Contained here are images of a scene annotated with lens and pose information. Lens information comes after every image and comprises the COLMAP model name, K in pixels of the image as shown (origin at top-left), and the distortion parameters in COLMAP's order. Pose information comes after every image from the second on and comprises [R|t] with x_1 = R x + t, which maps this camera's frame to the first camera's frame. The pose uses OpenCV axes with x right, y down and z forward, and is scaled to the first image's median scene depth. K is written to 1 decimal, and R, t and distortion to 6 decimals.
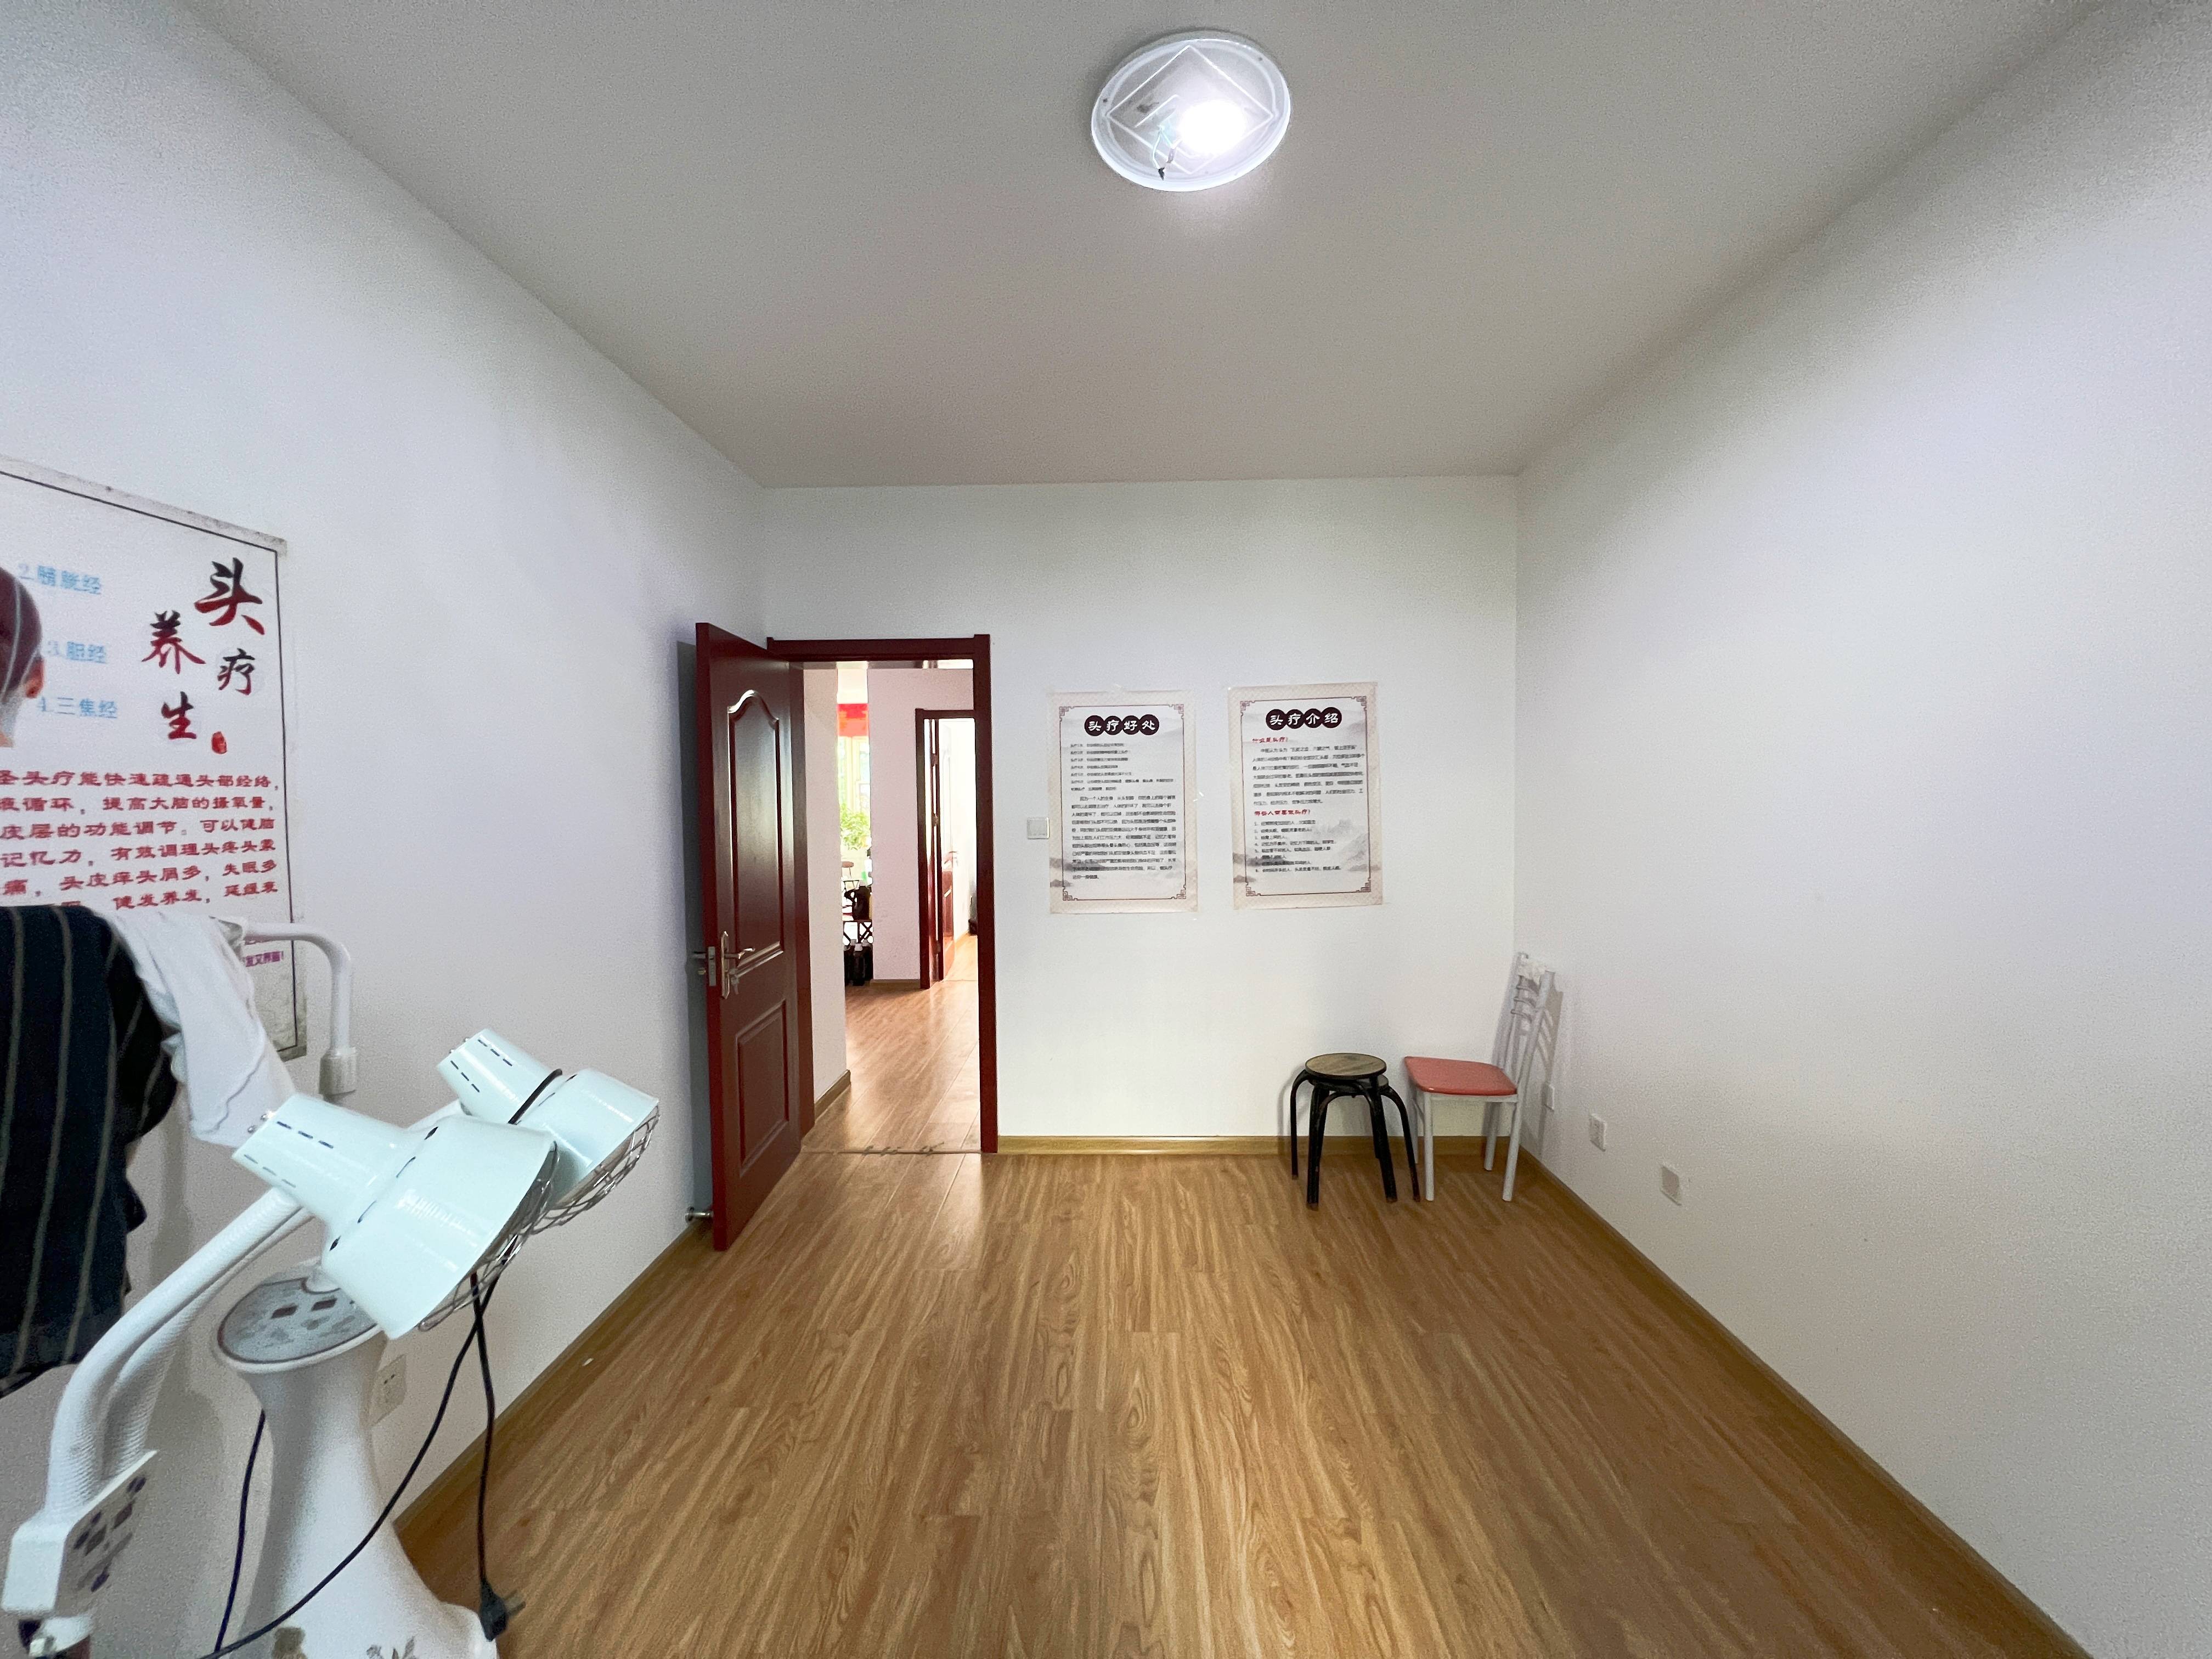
lens RADIAL K [[886.2, 0, 1111.6], [0, 886.2, 822.5], [0, 0, 1]] dist [0.000783, 0.000110]
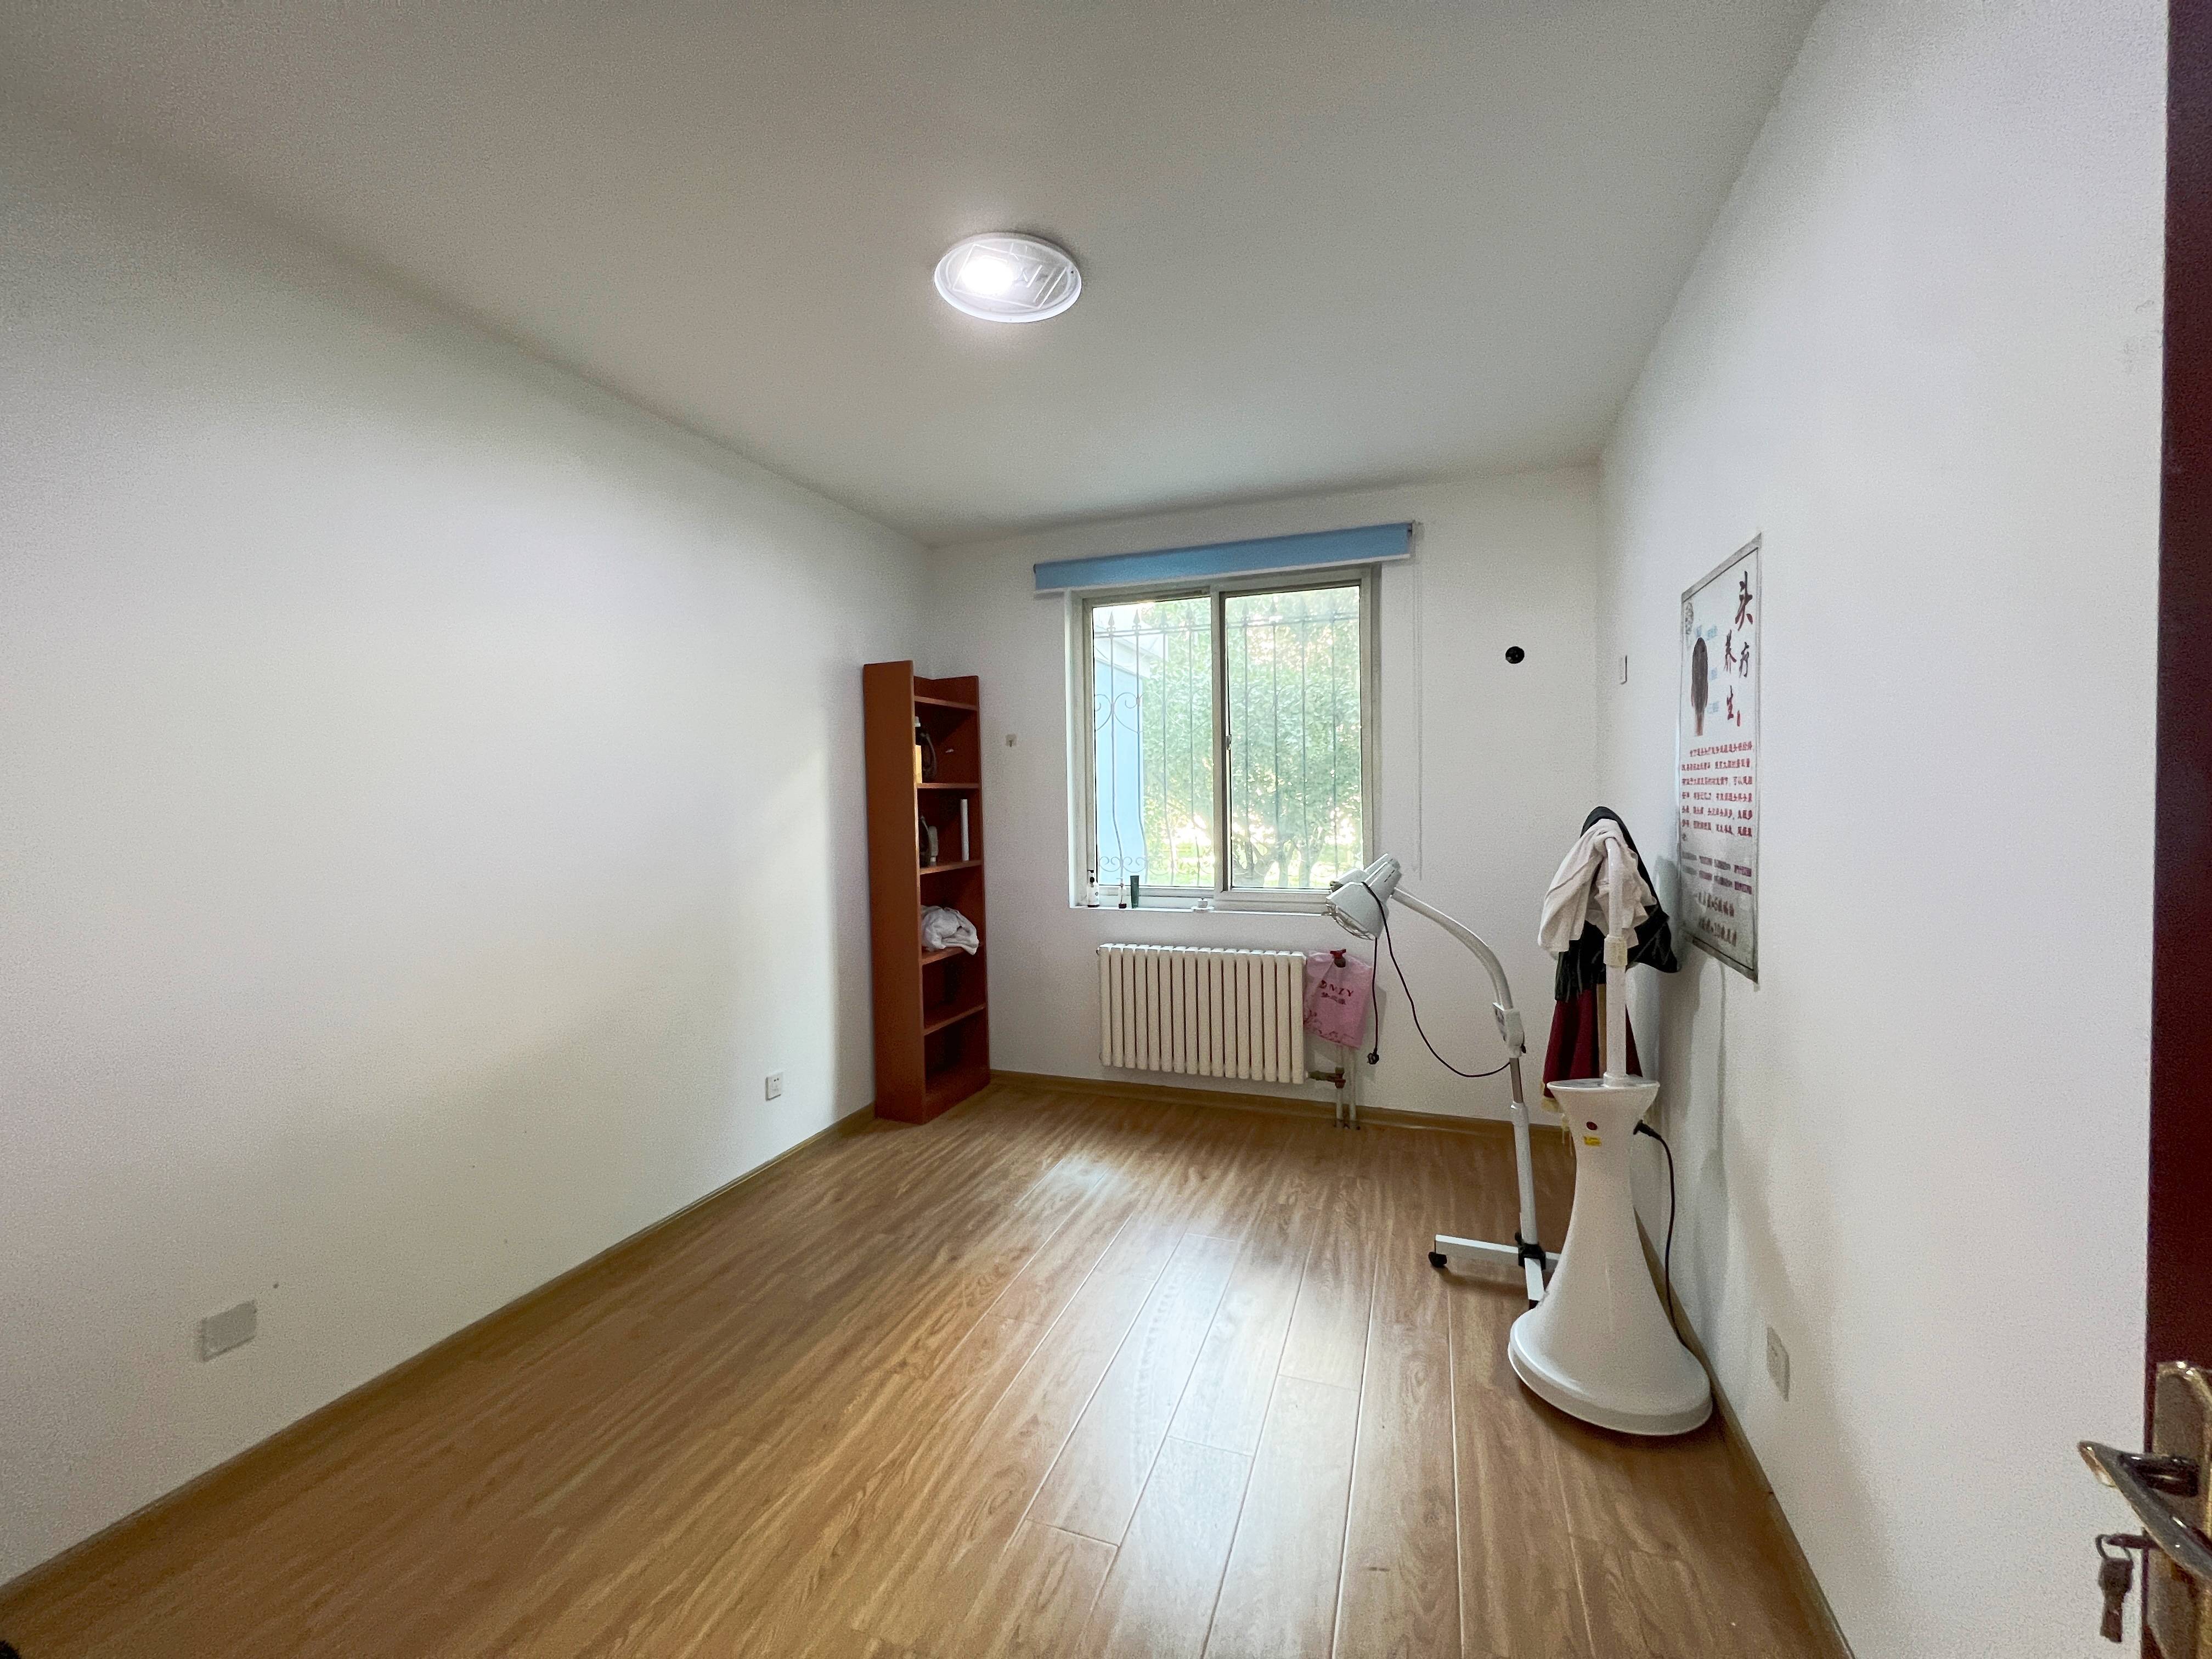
lens RADIAL K [[886.2, 0, 1111.7], [0, 886.2, 824.6], [0, 0, 1]] dist [0.000783, 0.000110]
pose [[-0.943146, 0.010513, 0.332213, -0.379326], [0.036473, 0.996737, 0.072003, -0.042552], [-0.330372, 0.080026, -0.940452, 1.752566]]
